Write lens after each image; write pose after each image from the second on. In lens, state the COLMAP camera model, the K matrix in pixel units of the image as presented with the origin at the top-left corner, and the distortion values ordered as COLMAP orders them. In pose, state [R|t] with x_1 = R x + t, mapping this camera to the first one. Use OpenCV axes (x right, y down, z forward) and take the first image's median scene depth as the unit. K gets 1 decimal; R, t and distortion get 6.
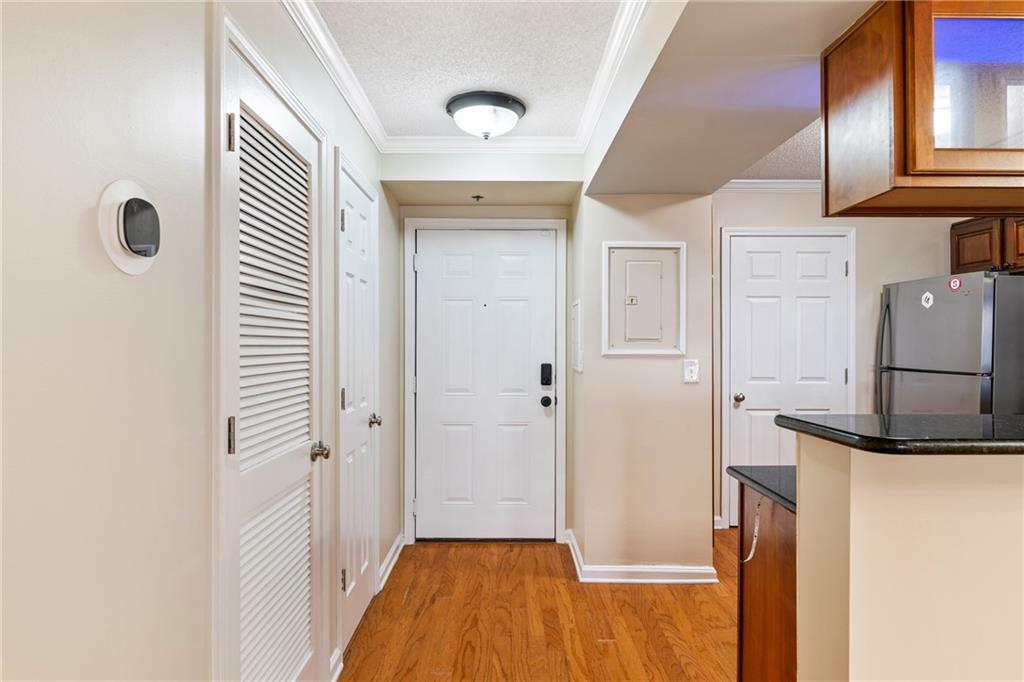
lens RADIAL K [[592.5, 0, 511.8], [0, 592.5, 346.9], [0, 0, 1]] dist [-0.003573, -0.000127]
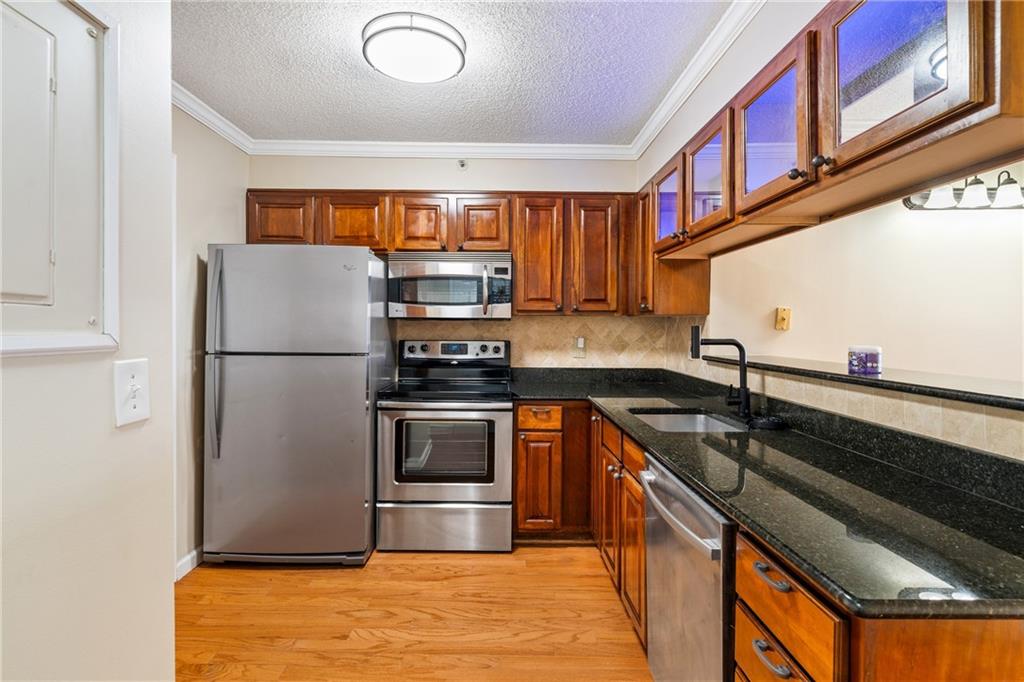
lens RADIAL K [[485.2, 0, 505.1], [0, 485.2, 332.0], [0, 0, 1]] dist [-0.011567, 0.000220]
pose [[0.002294, -0.011239, 0.999934, 0.011073], [-0.000691, 0.999937, 0.011241, 0.001312], [-0.999997, -0.000716, 0.002286, 0.765690]]
